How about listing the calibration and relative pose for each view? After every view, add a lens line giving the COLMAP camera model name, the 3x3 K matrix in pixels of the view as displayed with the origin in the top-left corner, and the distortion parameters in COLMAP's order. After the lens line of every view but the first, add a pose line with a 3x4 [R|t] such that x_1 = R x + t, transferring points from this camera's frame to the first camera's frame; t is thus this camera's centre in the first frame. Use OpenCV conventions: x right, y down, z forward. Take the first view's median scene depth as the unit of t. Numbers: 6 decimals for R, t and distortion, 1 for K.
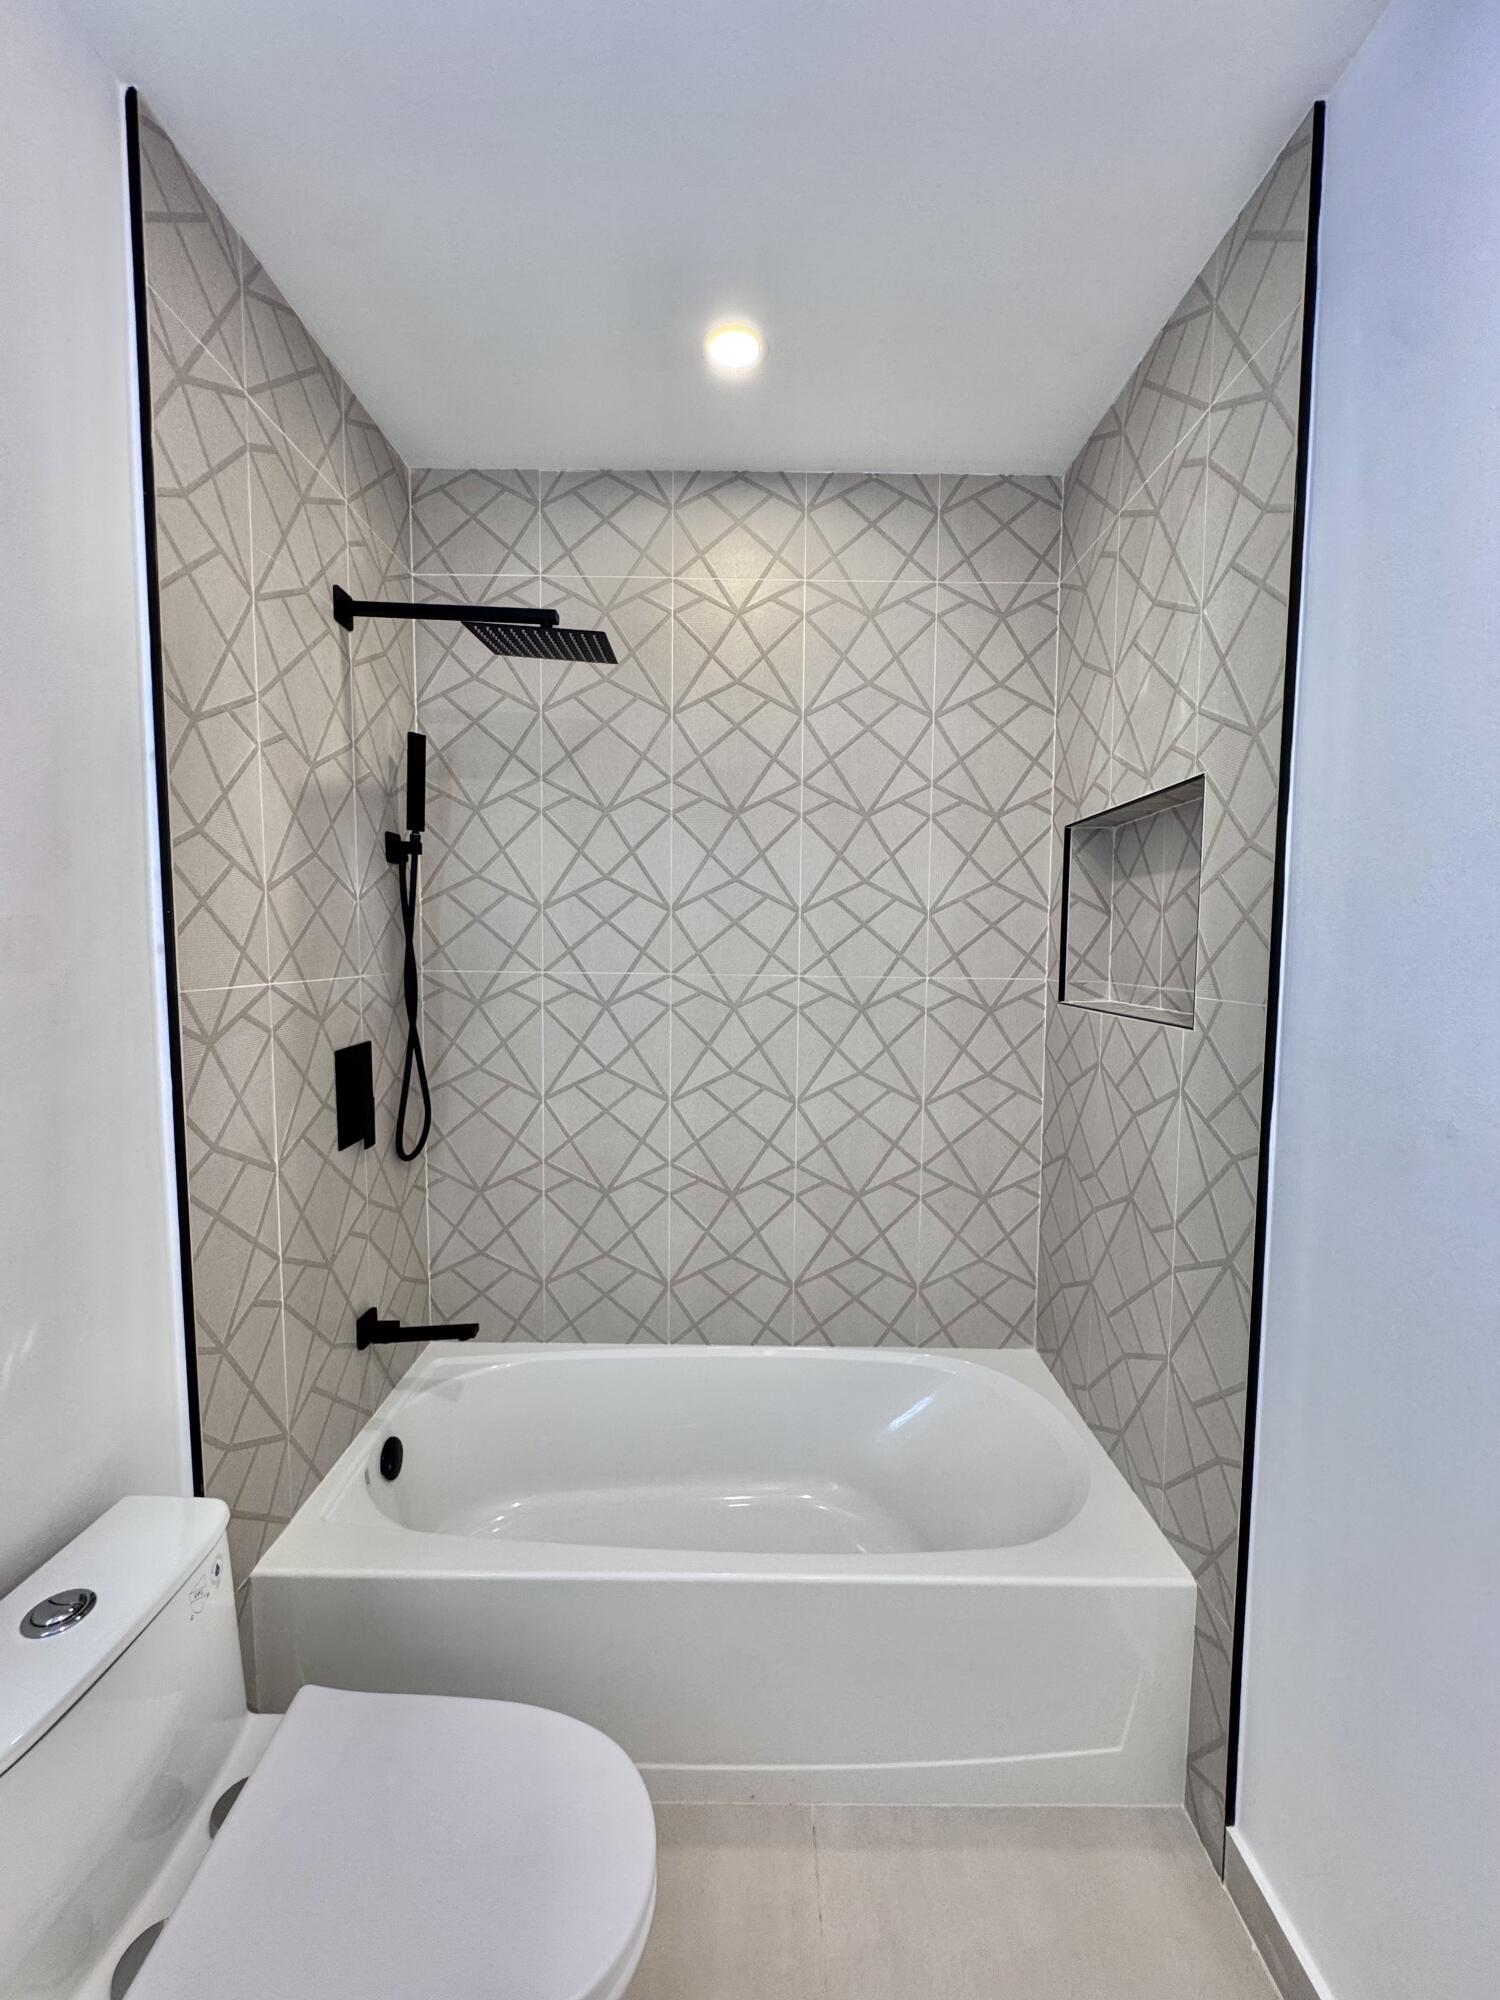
lens RADIAL K [[800.1, 0, 750.0], [0, 800.1, 1000.0], [0, 0, 1]] dist [-0.004475, 0.000318]
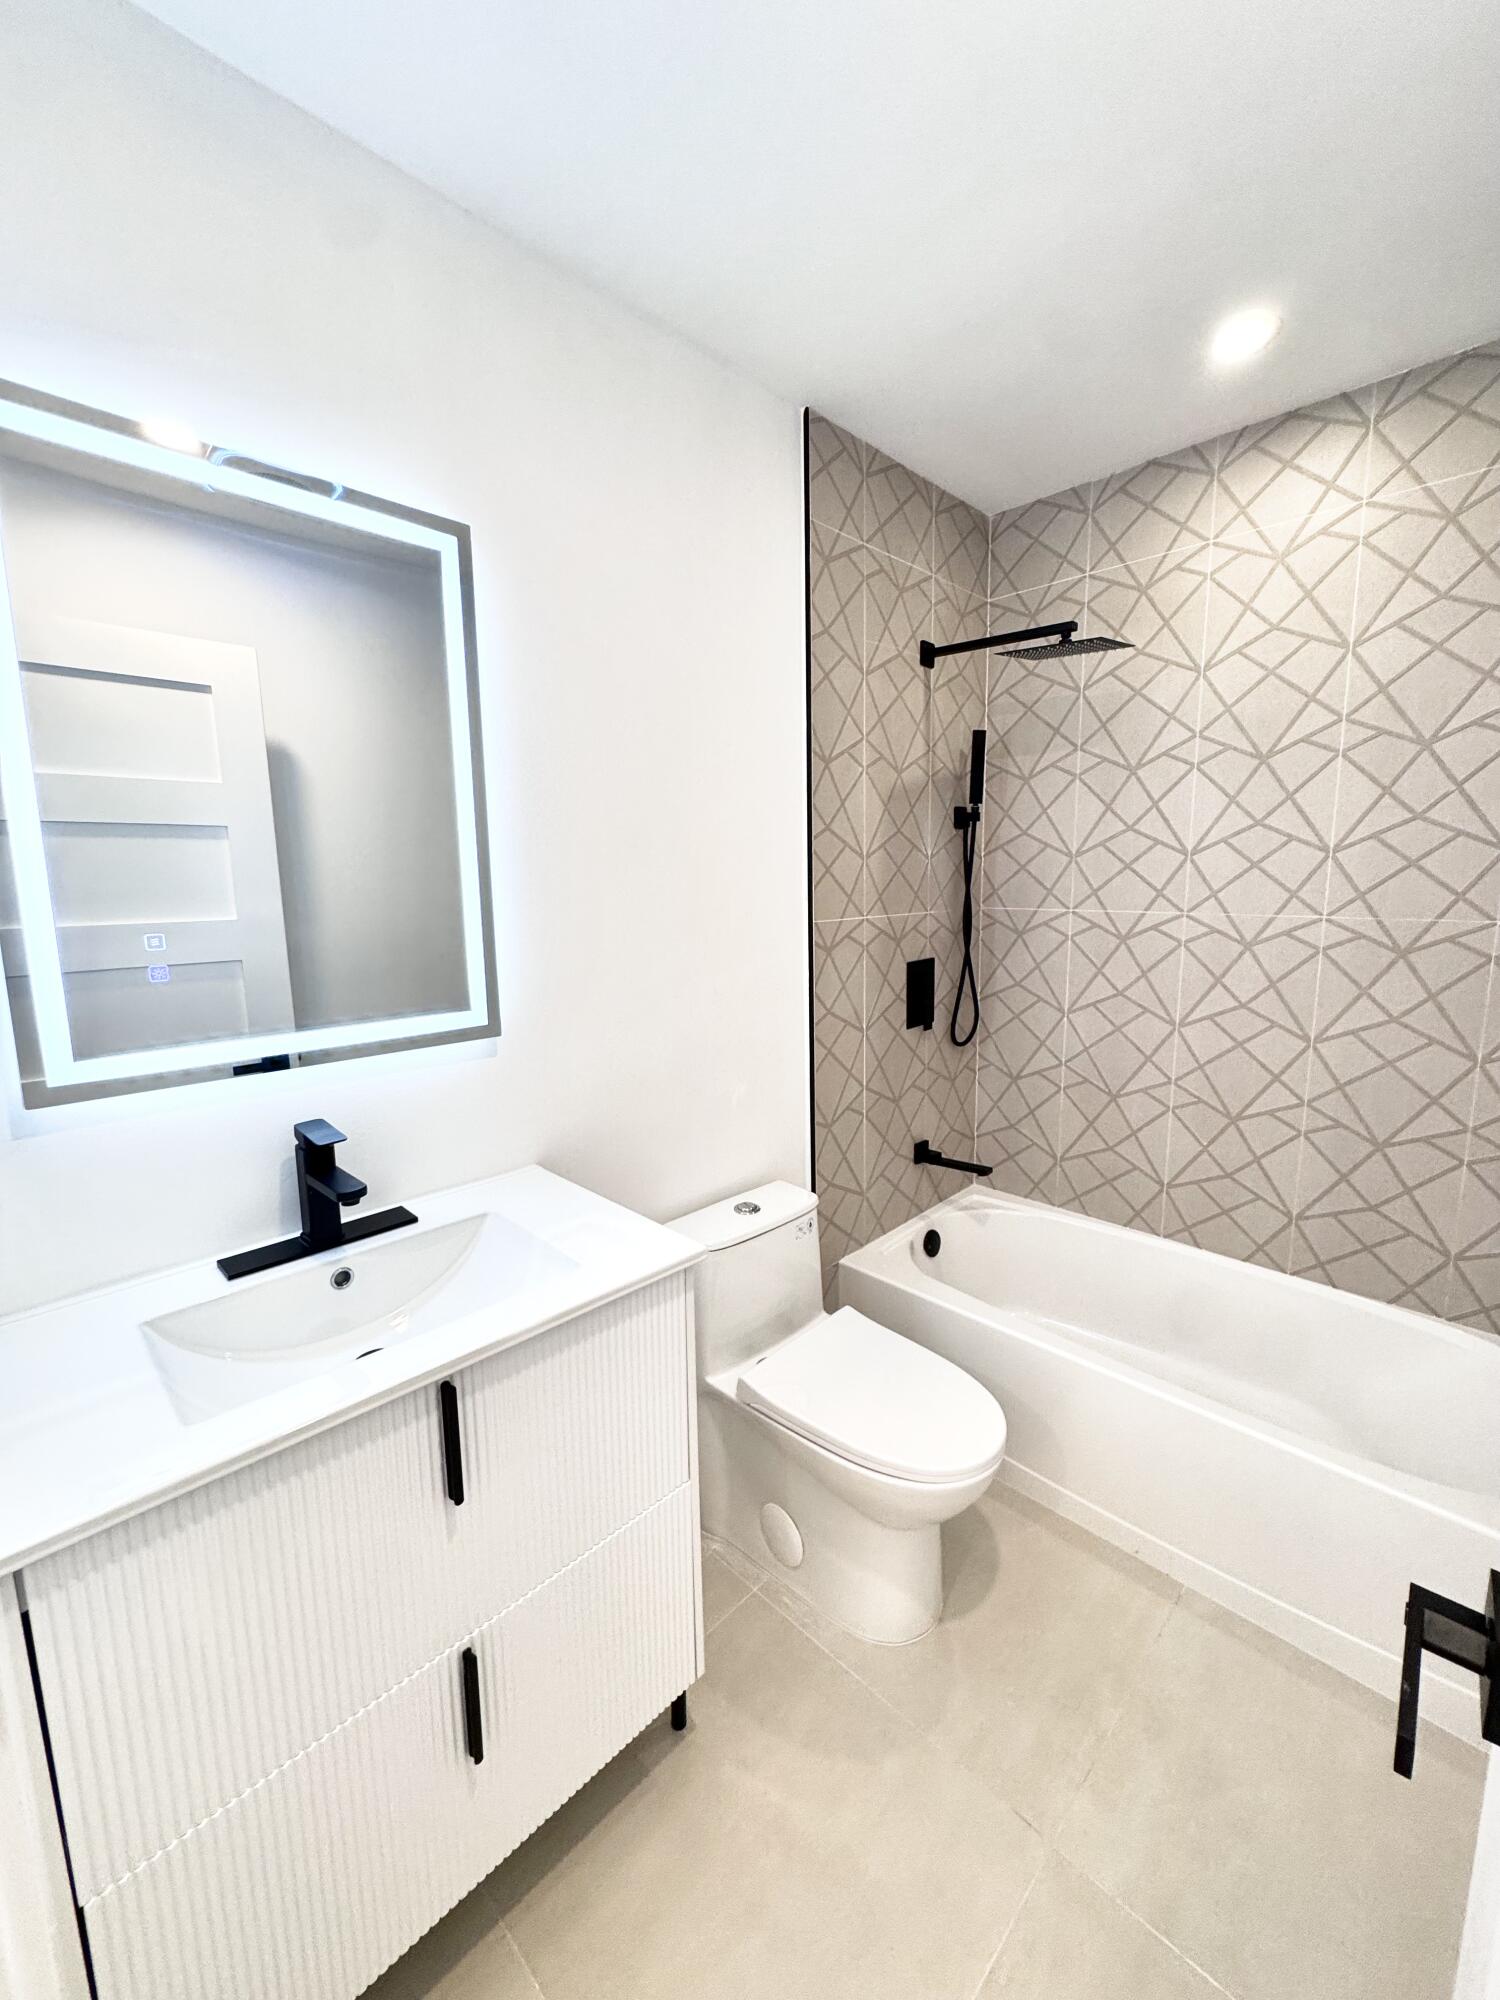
lens RADIAL K [[800.1, 0, 750.0], [0, 800.1, 1000.0], [0, 0, 1]] dist [-0.004475, 0.000318]
pose [[0.707098, 0.090672, -0.701278, 0.273449], [-0.028208, 0.994572, 0.100152, -0.006721], [0.706553, -0.051036, 0.705818, -0.224686]]
